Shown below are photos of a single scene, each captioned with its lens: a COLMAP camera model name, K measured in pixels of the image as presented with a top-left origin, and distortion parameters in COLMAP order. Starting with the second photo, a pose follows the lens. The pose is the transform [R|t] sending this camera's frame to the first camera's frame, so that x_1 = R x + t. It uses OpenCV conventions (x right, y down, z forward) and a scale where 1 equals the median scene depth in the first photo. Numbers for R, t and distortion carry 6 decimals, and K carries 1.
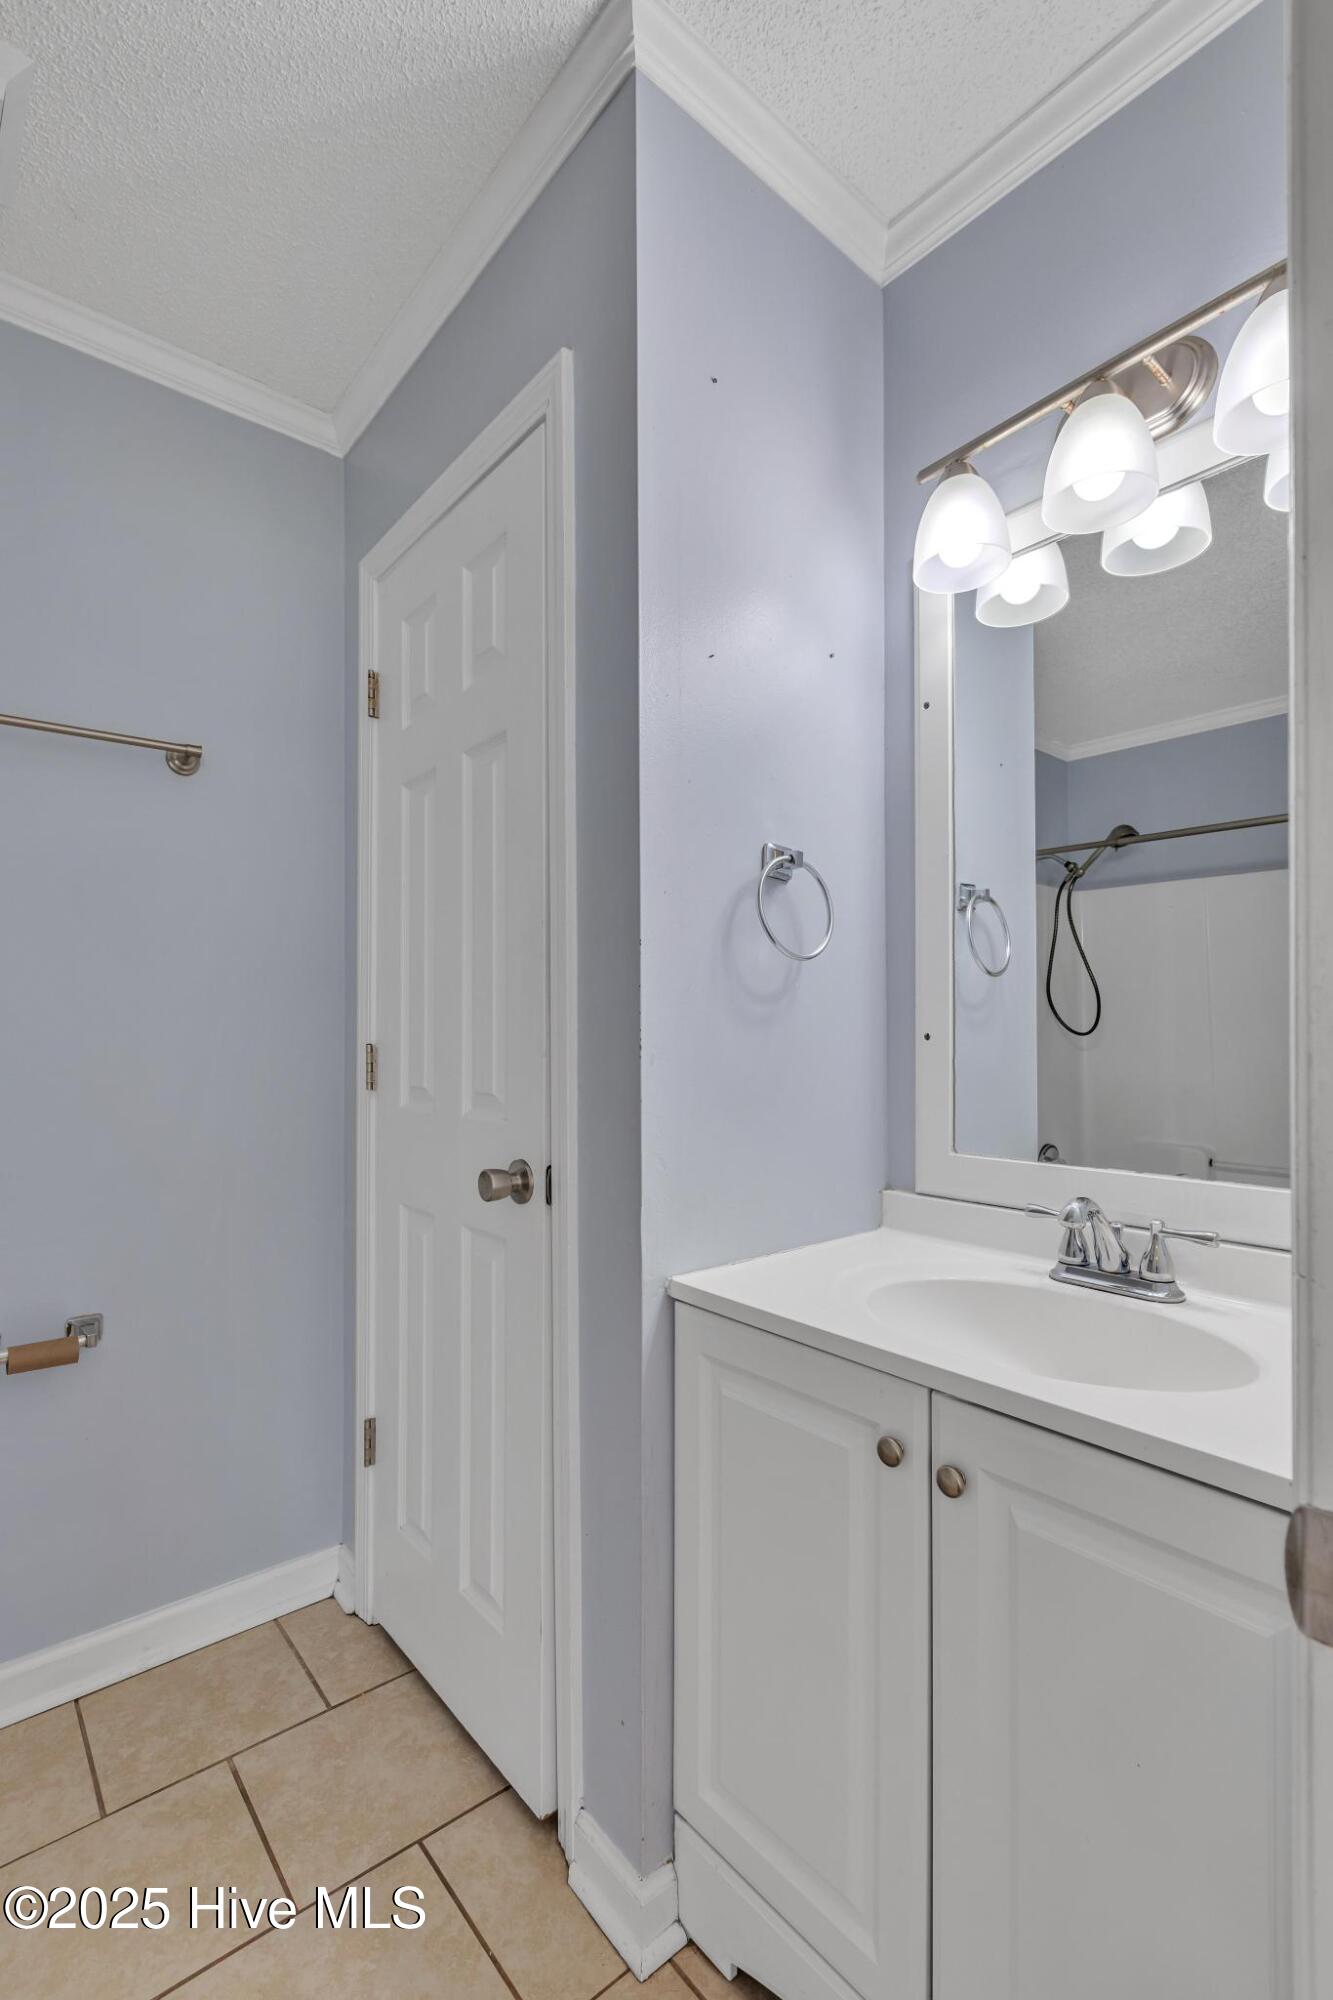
lens RADIAL K [[900.7, 0, 666.6], [0, 900.7, 1010.0], [0, 0, 1]] dist [0.001497, 0.000678]
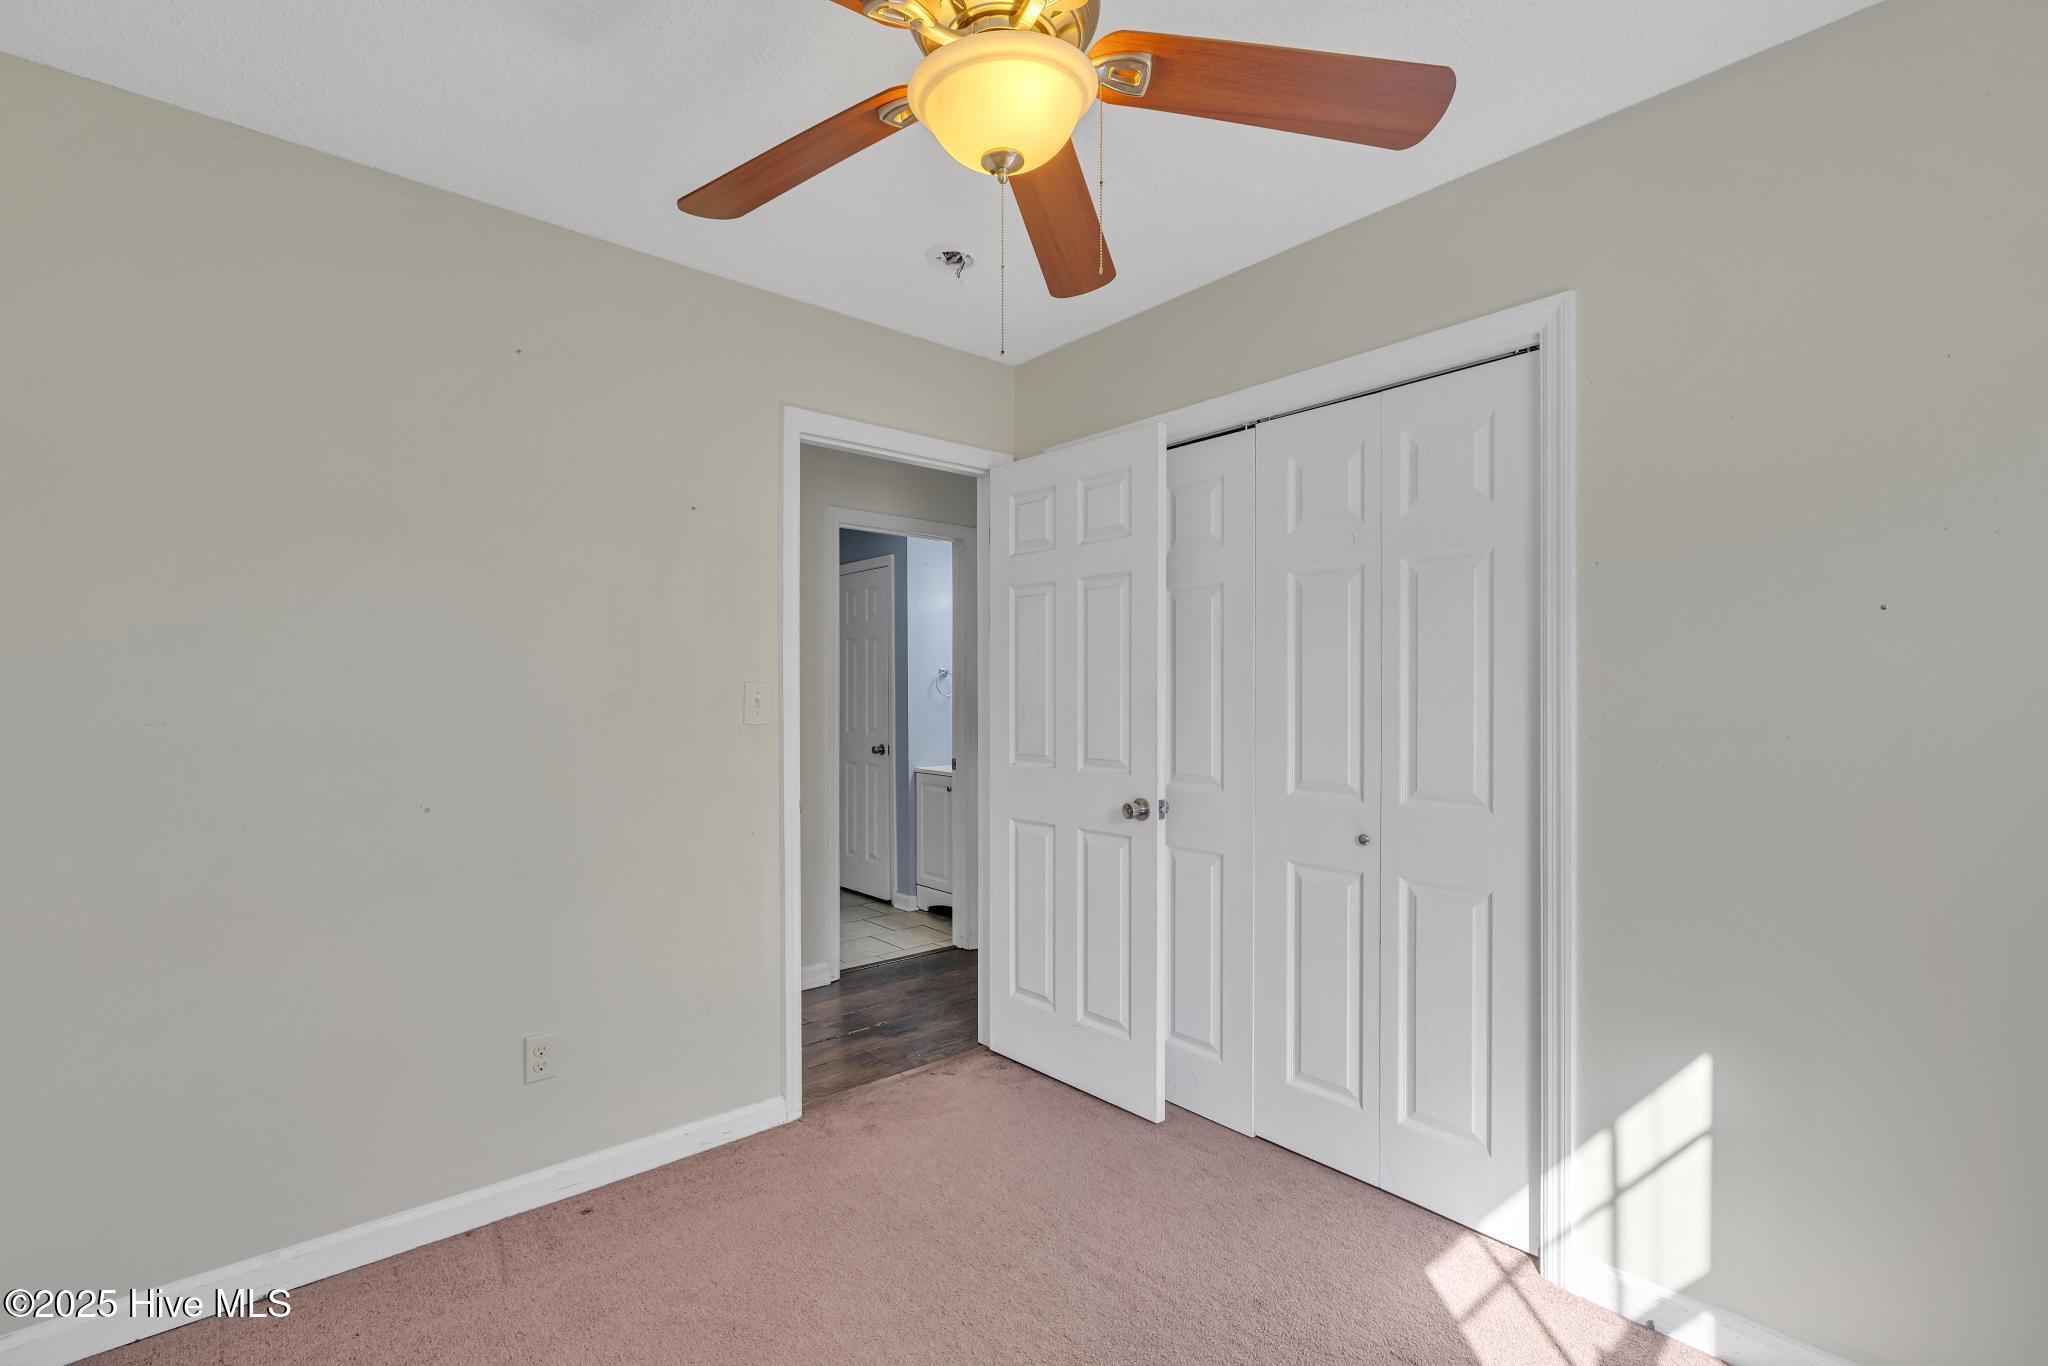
lens RADIAL K [[922.3, 0, 1022.6], [0, 922.3, 677.4], [0, 0, 1]] dist [0.001497, 0.000678]
pose [[0.999947, 0.001912, 0.010121, 0.439955], [-0.002023, 0.999937, 0.011031, -0.188288], [-0.010100, -0.011050, 0.999888, -3.236423]]
